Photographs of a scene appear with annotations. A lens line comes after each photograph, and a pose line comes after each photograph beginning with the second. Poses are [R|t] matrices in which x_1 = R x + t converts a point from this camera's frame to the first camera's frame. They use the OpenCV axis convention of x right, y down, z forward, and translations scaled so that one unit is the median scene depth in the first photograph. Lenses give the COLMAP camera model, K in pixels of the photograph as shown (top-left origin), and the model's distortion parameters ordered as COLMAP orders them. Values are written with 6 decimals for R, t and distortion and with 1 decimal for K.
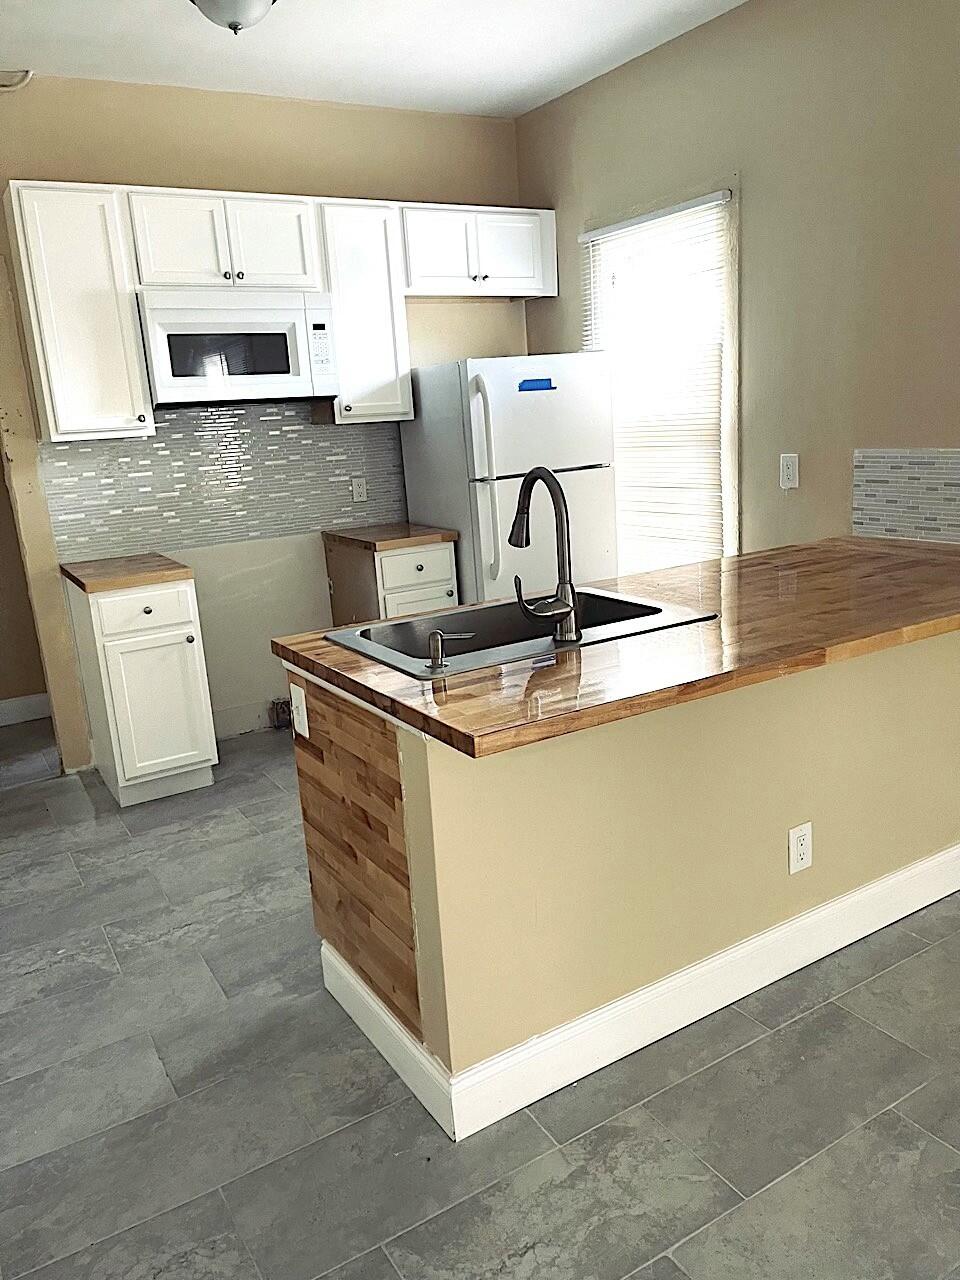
lens RADIAL K [[968.8, 0, 487.9], [0, 968.8, 638.3], [0, 0, 1]] dist [0.067058, -0.086517]
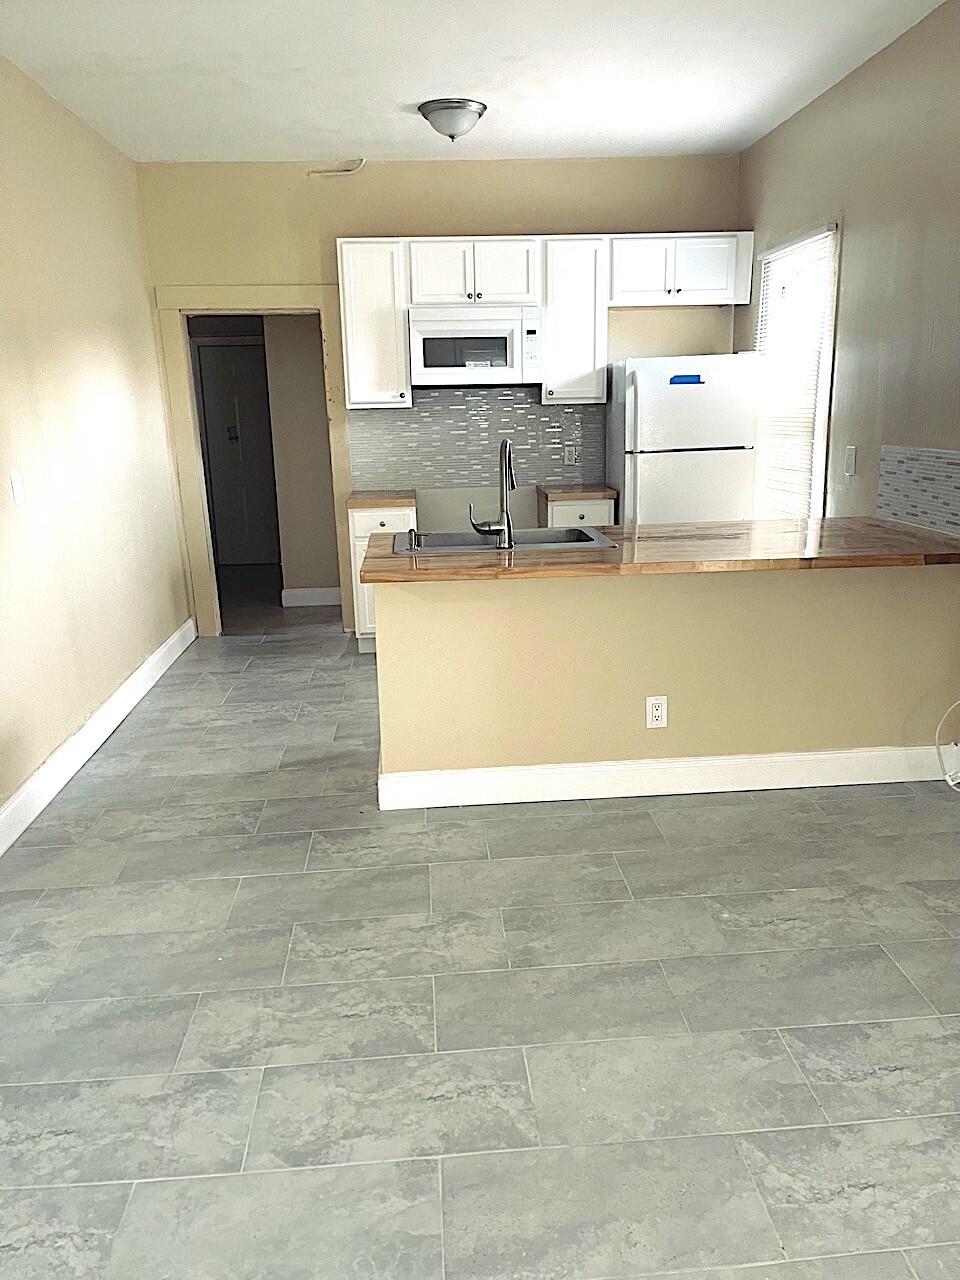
lens RADIAL K [[968.8, 0, 479.3], [0, 968.8, 656.7], [0, 0, 1]] dist [0.067058, -0.086517]
pose [[0.886672, 0.158375, -0.434430, 0.464277], [-0.138547, 0.987345, 0.077170, 0.037191], [0.441154, -0.008235, 0.897394, -0.283547]]
